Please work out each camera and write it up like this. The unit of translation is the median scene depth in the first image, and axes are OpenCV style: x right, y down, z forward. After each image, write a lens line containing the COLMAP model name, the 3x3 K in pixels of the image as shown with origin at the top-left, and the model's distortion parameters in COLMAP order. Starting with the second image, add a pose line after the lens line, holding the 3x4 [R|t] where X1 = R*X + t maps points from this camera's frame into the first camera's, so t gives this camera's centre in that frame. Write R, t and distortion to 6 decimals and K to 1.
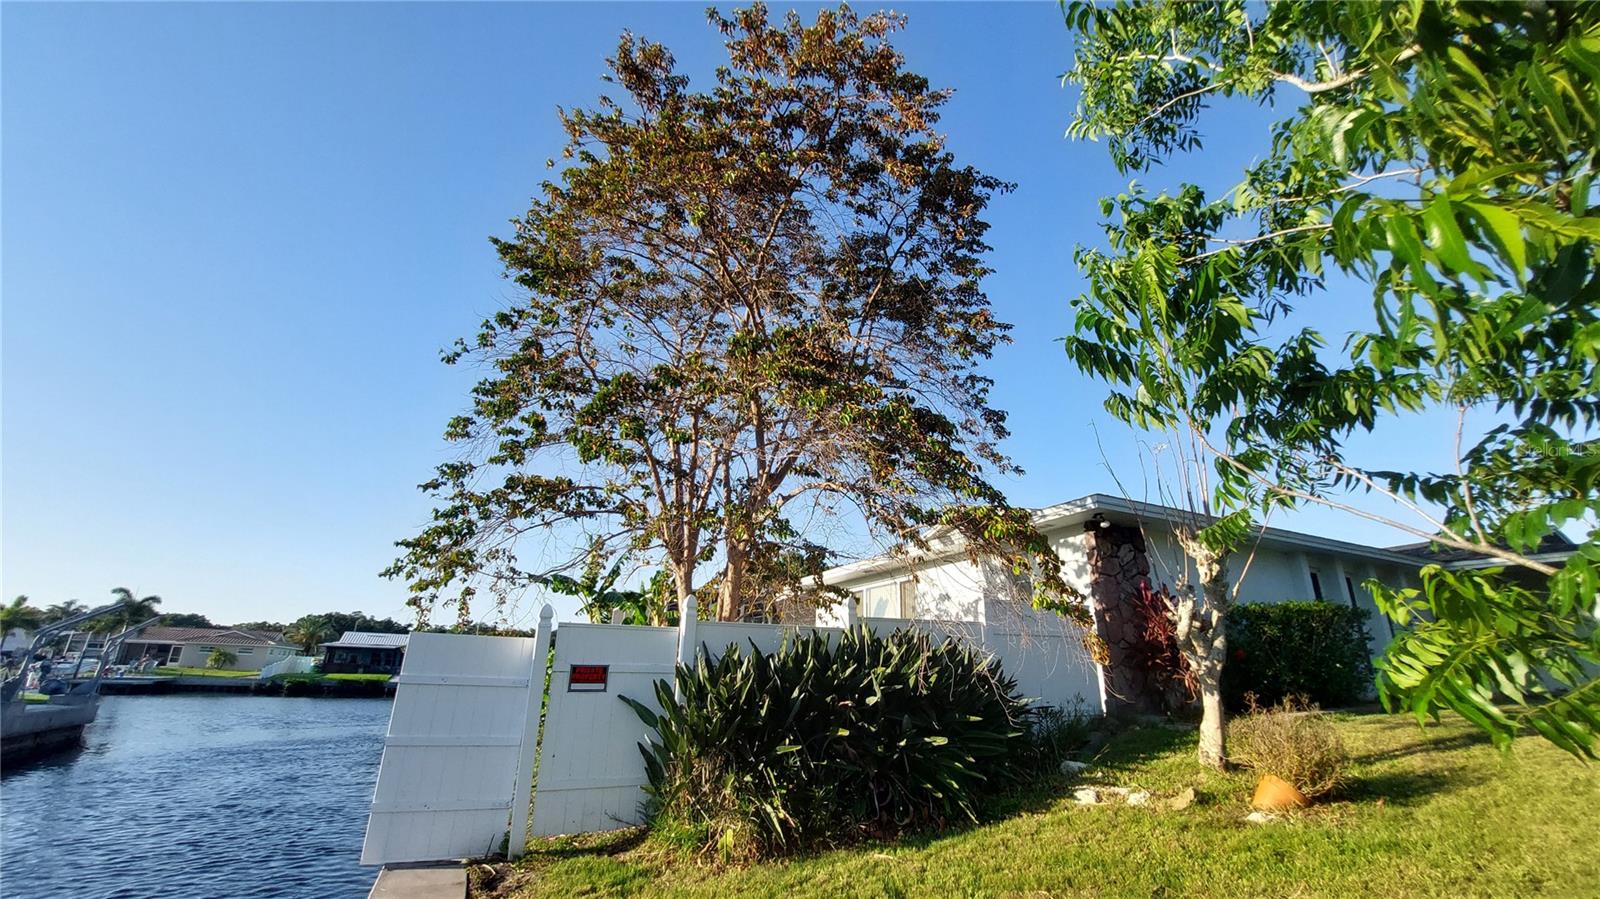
lens RADIAL K [[651.0, 0, 795.1], [0, 651.0, 452.4], [0, 0, 1]] dist [-0.017526, -0.000562]
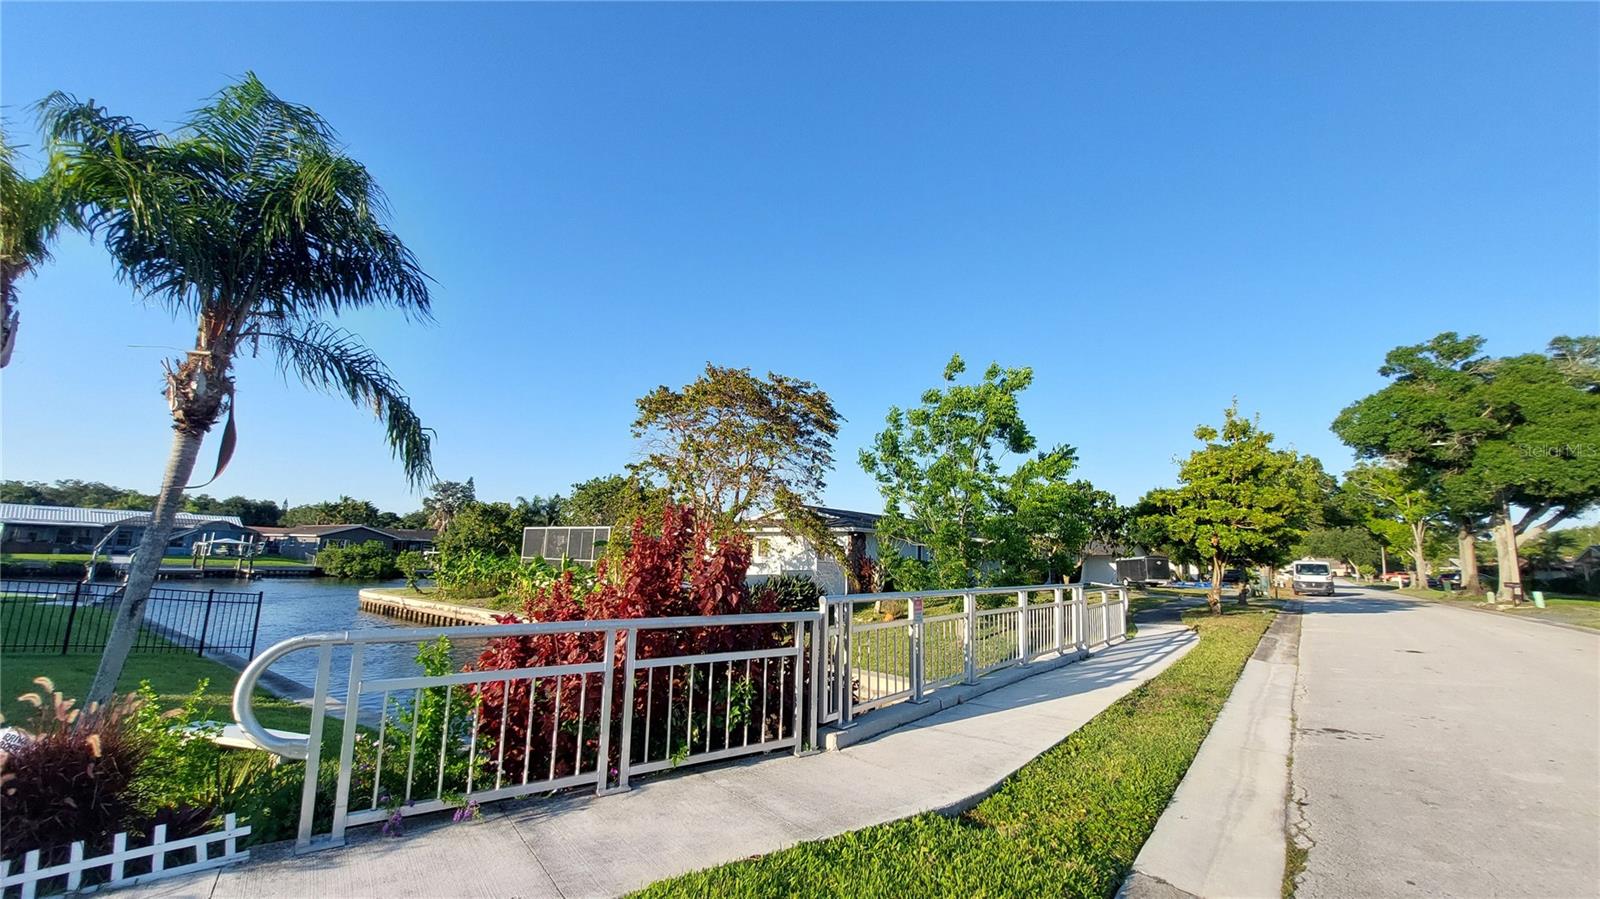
lens RADIAL K [[651.0, 0, 809.5], [0, 651.0, 454.9], [0, 0, 1]] dist [-0.017526, -0.000562]
pose [[0.896339, 0.076756, 0.436675, -1.453080], [-0.156137, 0.976454, 0.148860, -0.928186], [-0.414967, -0.201610, 0.887218, -2.048043]]
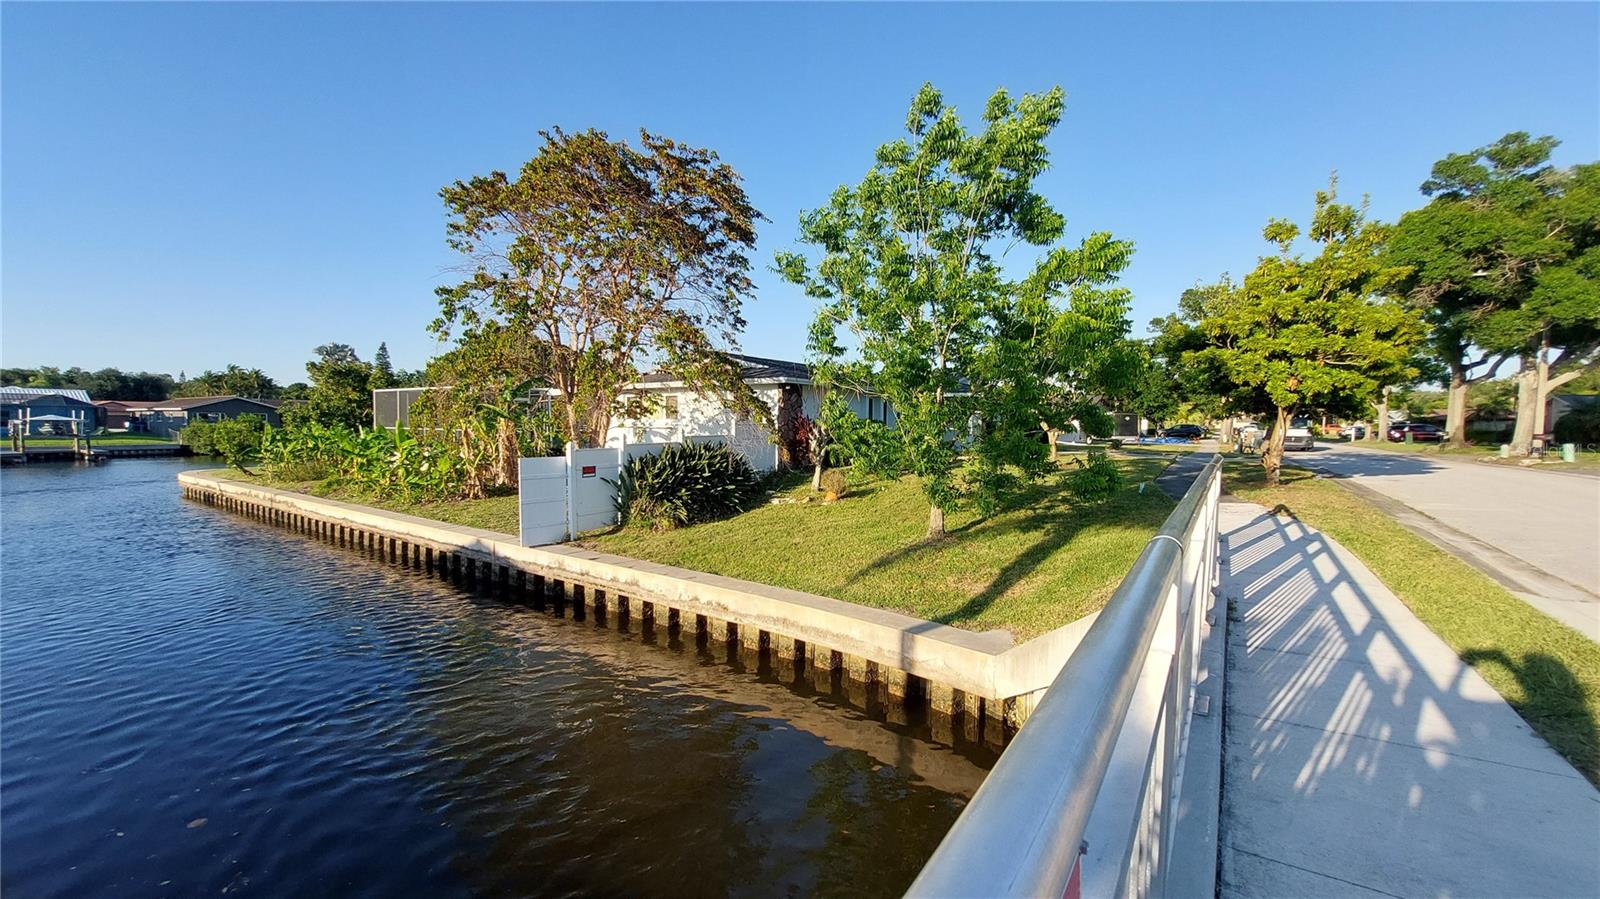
lens RADIAL K [[651.0, 0, 810.6], [0, 651.0, 454.9], [0, 0, 1]] dist [-0.017526, -0.000562]
pose [[0.861412, -0.037647, 0.506509, -0.817155], [-0.157868, 0.928008, 0.337458, -0.621389], [-0.482749, -0.370652, 0.793455, -1.215011]]
